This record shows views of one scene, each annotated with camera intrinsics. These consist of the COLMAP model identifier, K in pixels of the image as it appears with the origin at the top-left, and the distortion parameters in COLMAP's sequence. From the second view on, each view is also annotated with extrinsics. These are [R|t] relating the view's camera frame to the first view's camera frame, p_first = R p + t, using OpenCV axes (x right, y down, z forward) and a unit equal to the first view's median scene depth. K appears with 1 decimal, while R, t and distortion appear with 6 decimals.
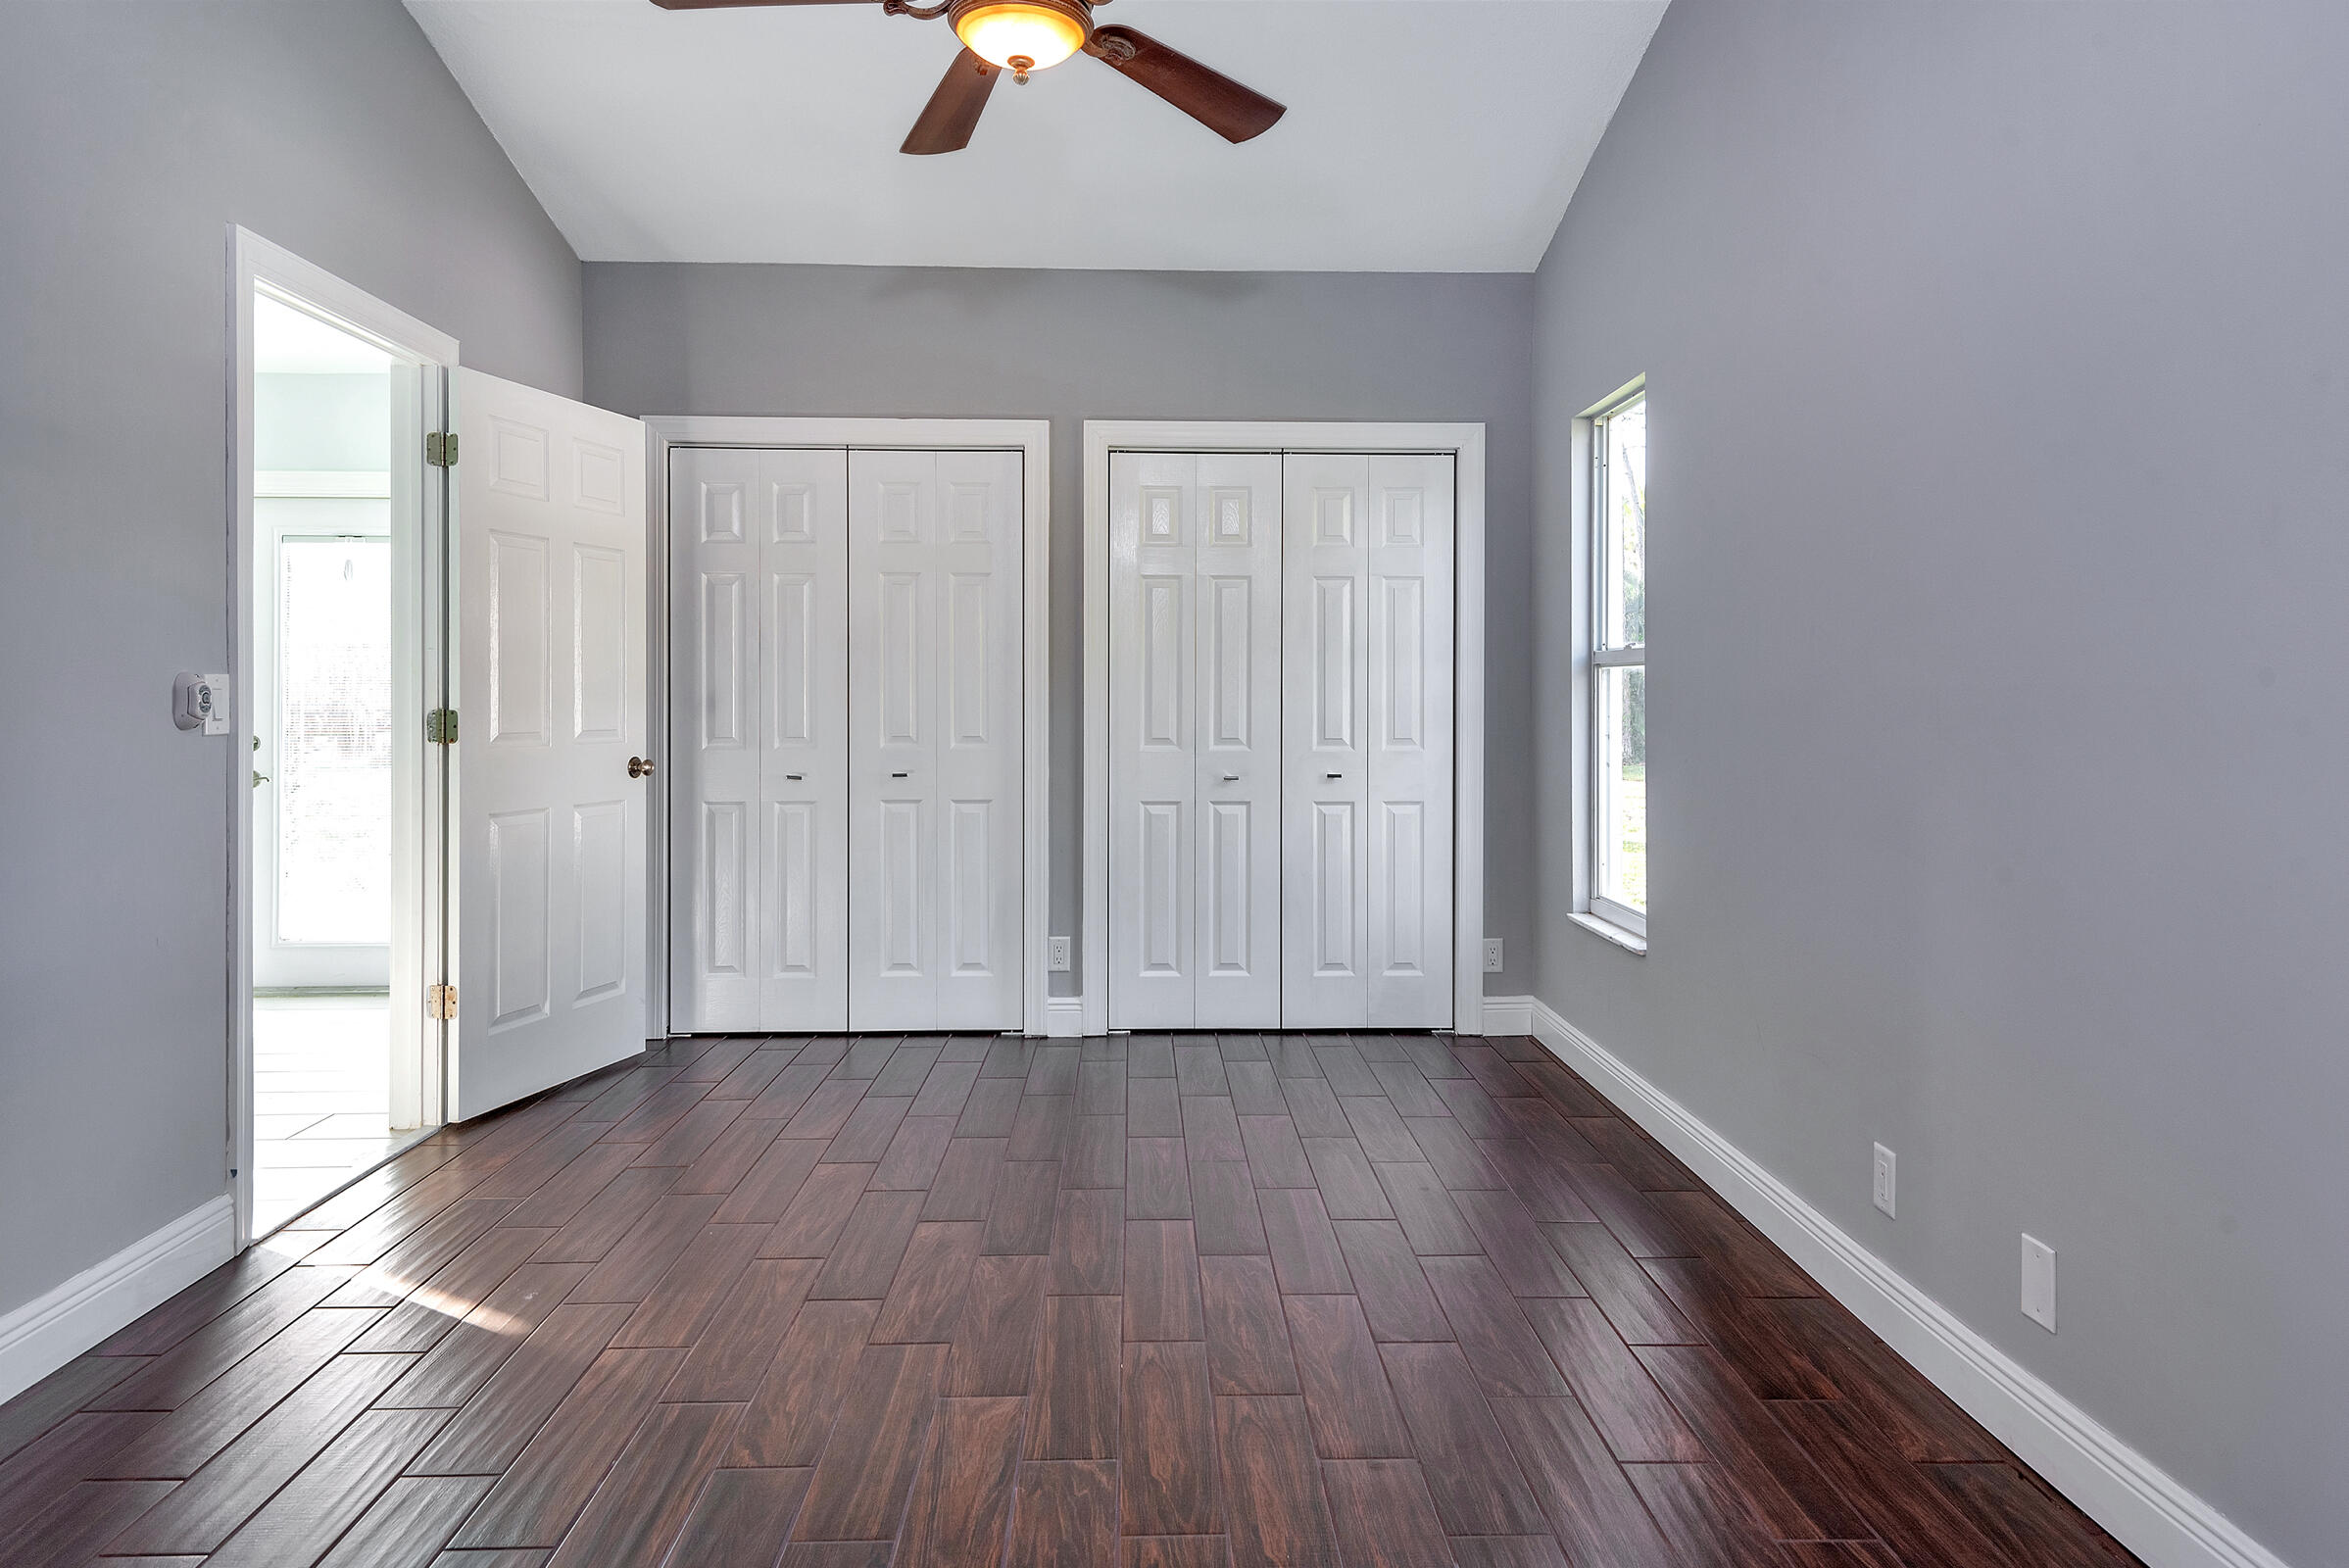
lens RADIAL K [[1405.4, 0, 1172.9], [0, 1405.4, 692.5], [0, 0, 1]] dist [0.067234, 0.000013]
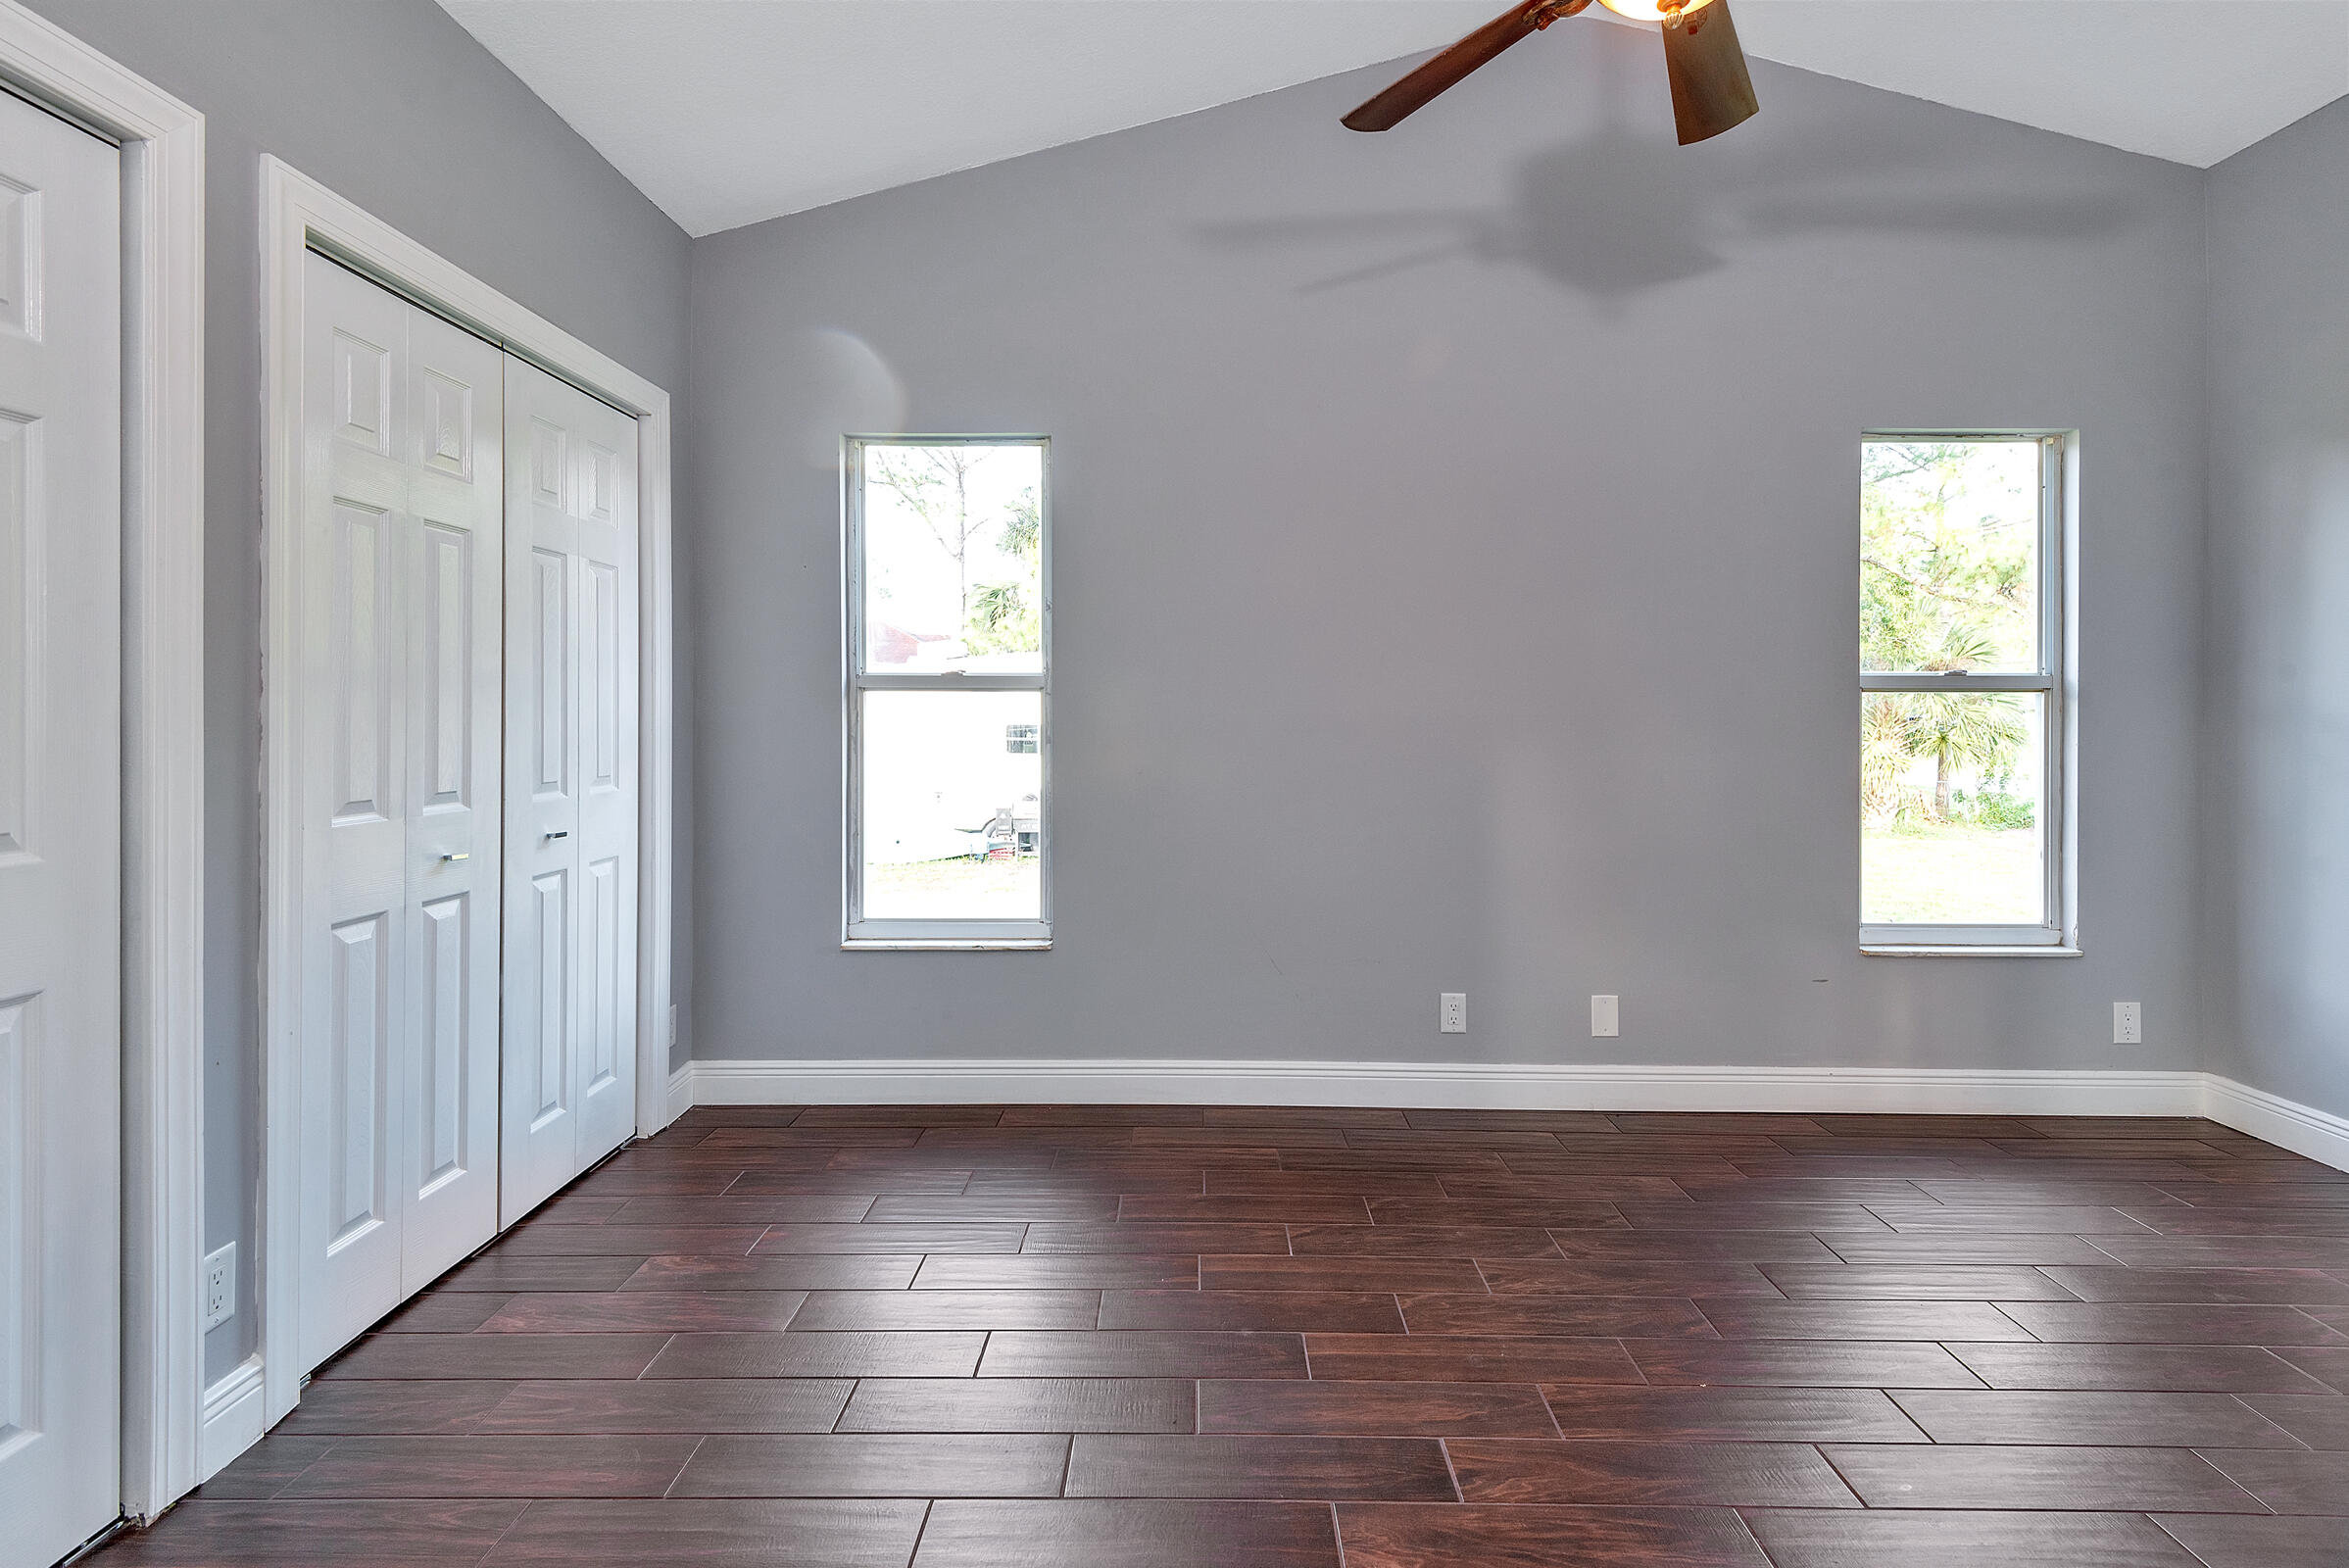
lens RADIAL K [[1125.5, 0, 1205.1], [0, 1125.5, 712.7], [0, 0, 1]] dist [-0.000082, -0.000053]
pose [[0.039391, -0.002929, 0.999220, -0.434026], [-0.001160, 0.999995, 0.002977, -0.003308], [-0.999223, -0.001276, 0.039388, 0.664871]]
